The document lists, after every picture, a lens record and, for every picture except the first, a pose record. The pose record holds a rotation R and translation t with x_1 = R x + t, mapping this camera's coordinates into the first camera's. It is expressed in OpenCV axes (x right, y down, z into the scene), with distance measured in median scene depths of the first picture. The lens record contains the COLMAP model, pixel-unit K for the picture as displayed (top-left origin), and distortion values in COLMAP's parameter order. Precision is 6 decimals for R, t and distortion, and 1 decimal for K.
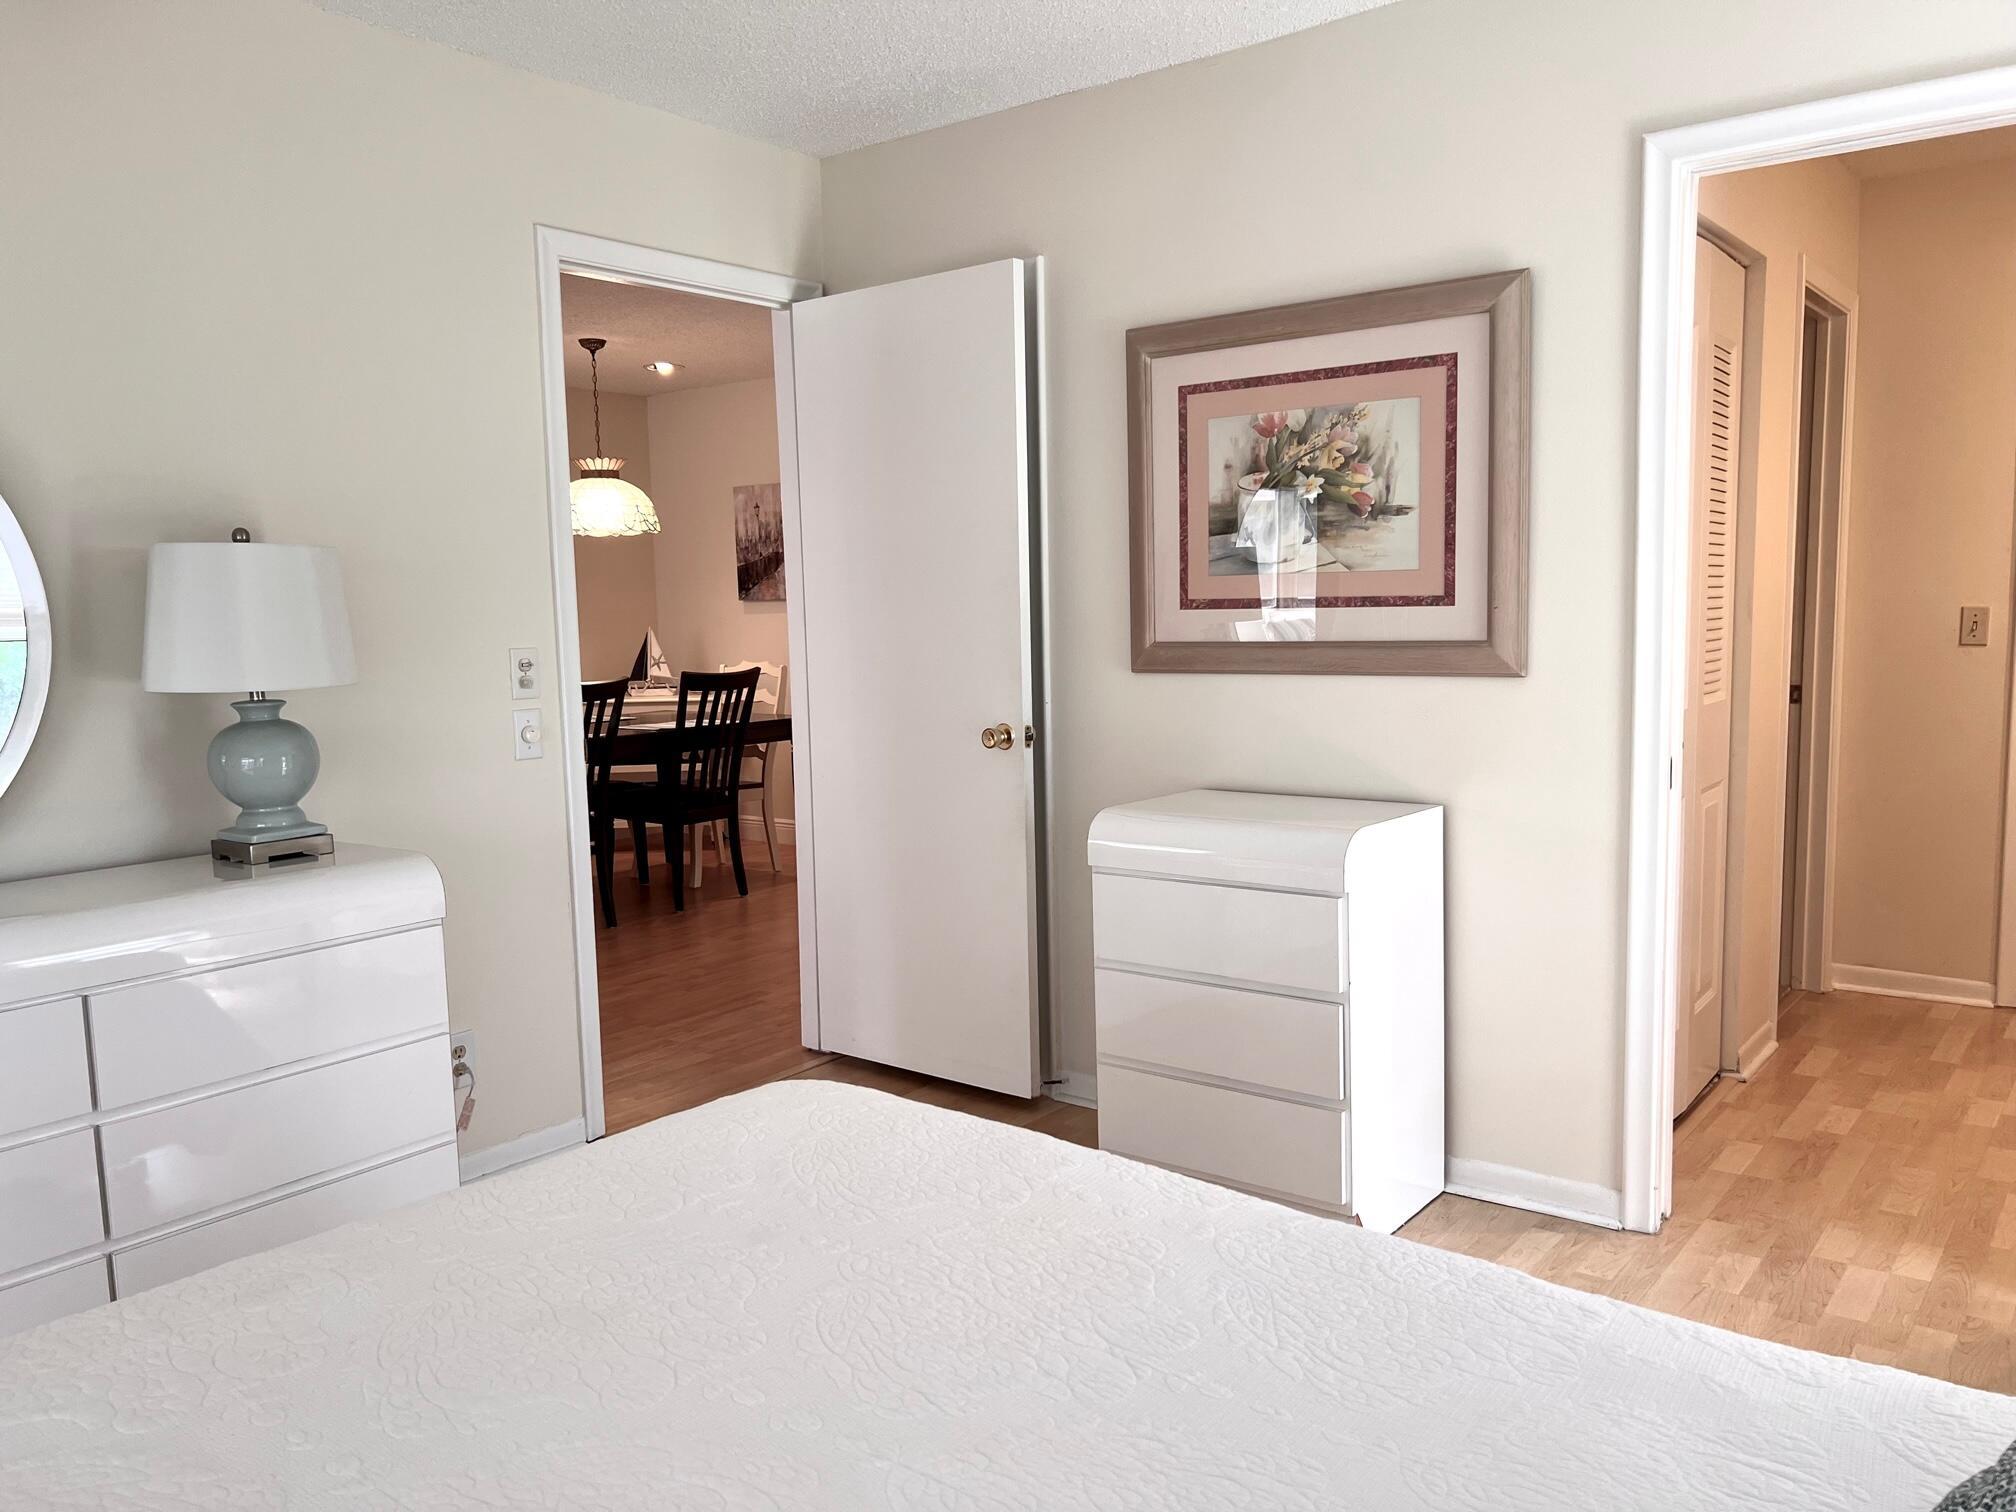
lens RADIAL K [[1518.8, 0, 1022.0], [0, 1518.8, 768.4], [0, 0, 1]] dist [0.027933, -0.027828]
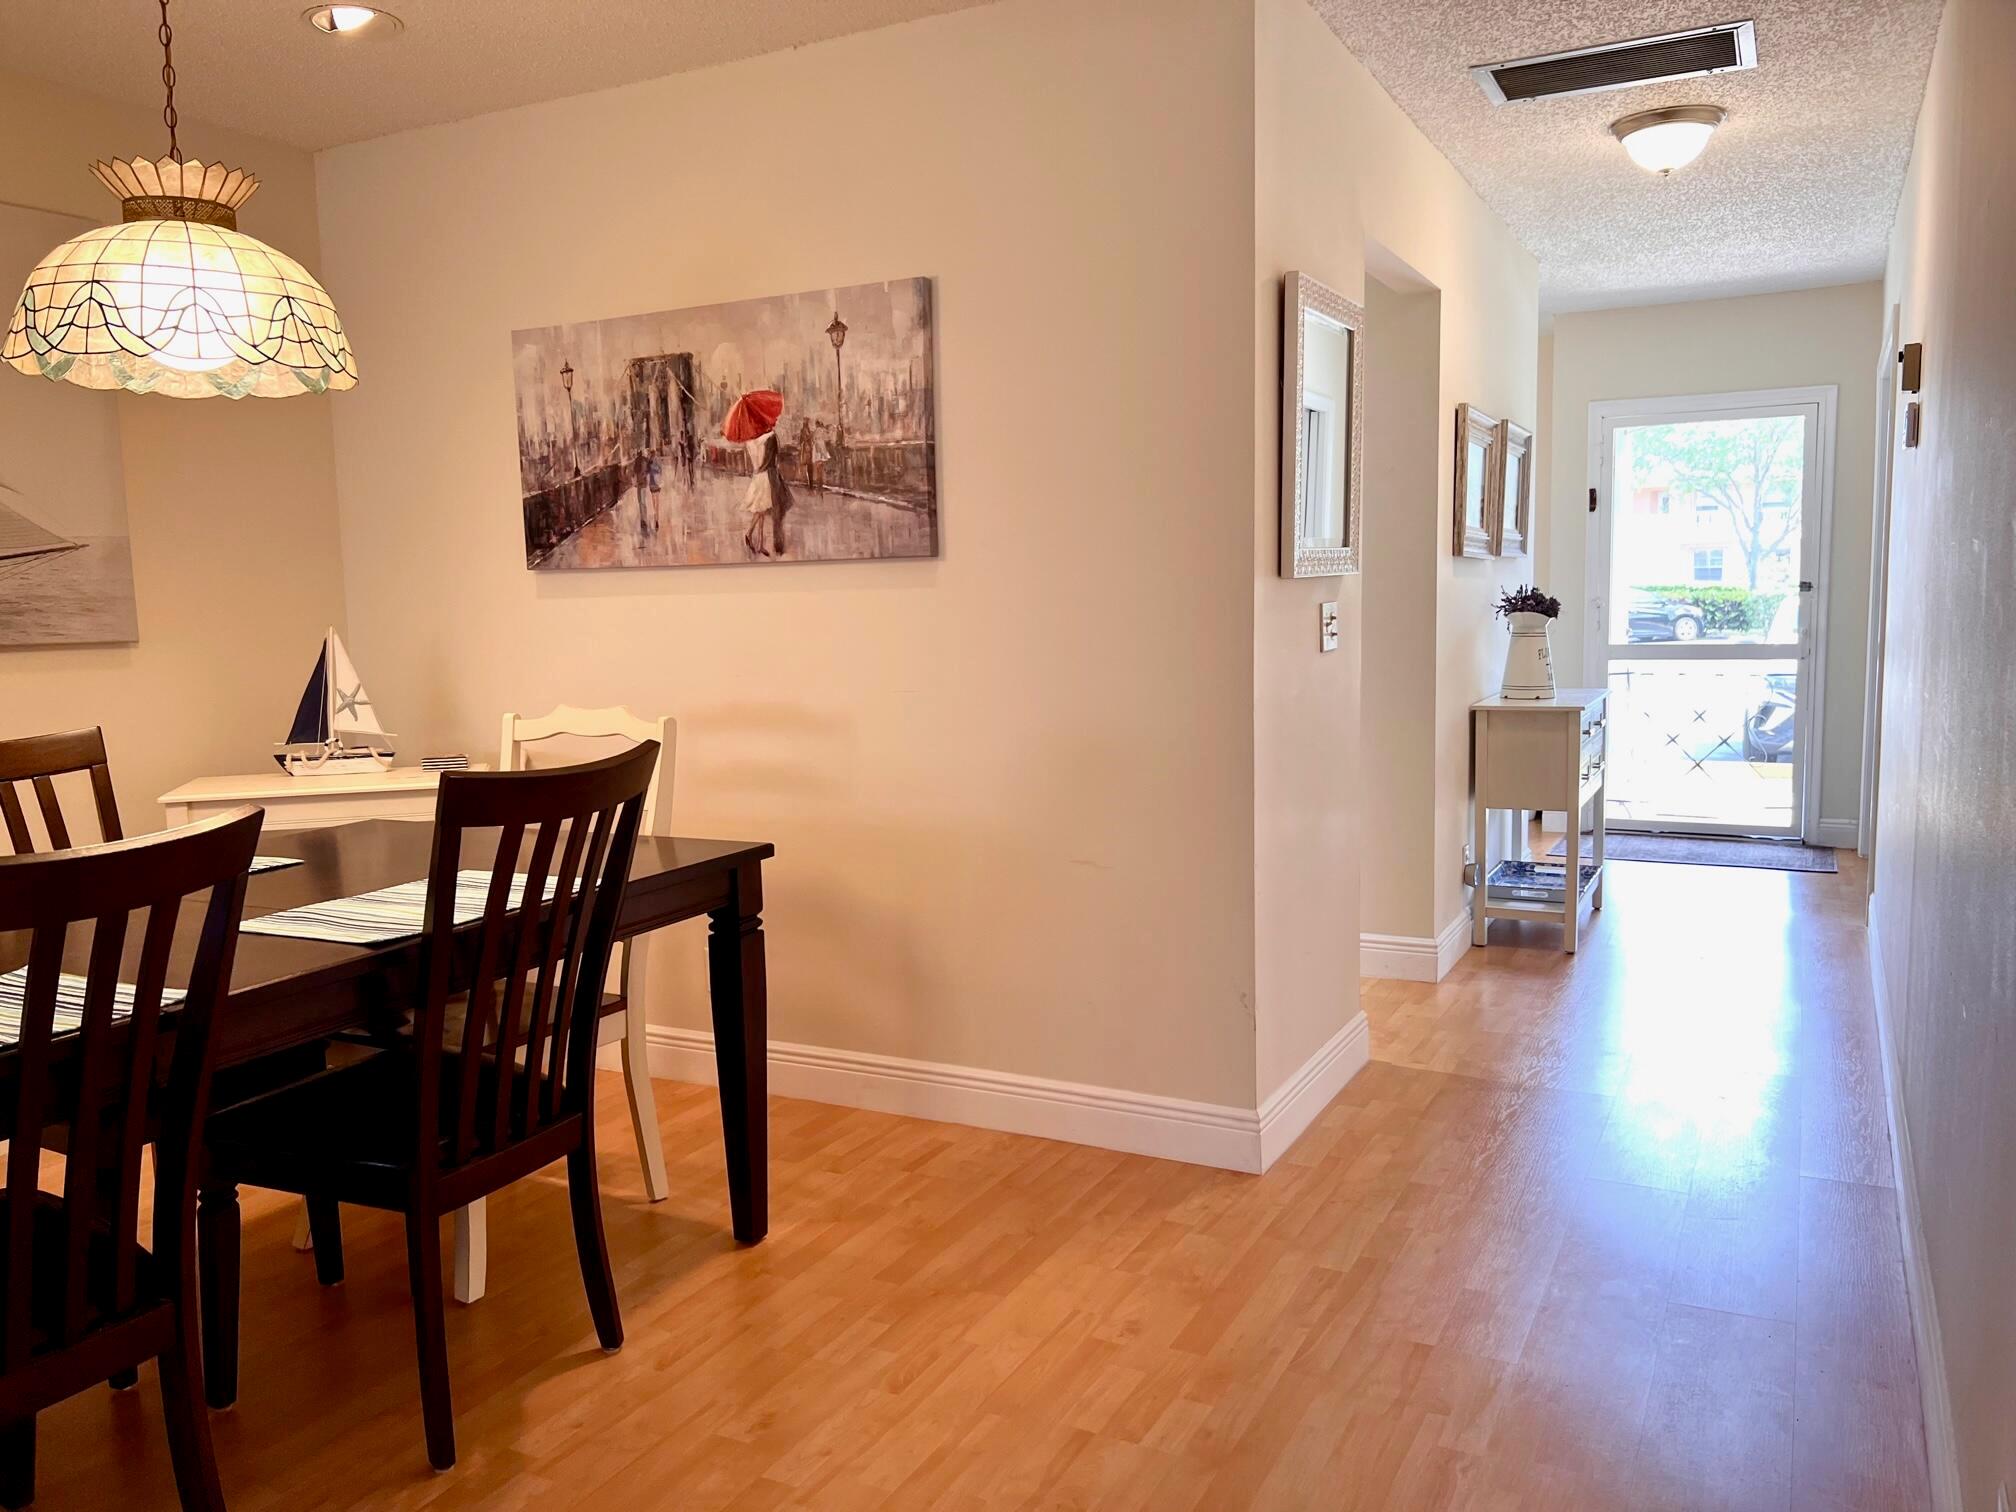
lens RADIAL K [[1523.6, 0, 1032.8], [0, 1523.6, 767.1], [0, 0, 1]] dist [0.004658, -0.010053]
pose [[0.981379, -0.024661, 0.190492, -0.125977], [0.024447, 0.999695, 0.003479, -0.047302], [-0.190519, 0.001243, 0.981683, 0.509919]]
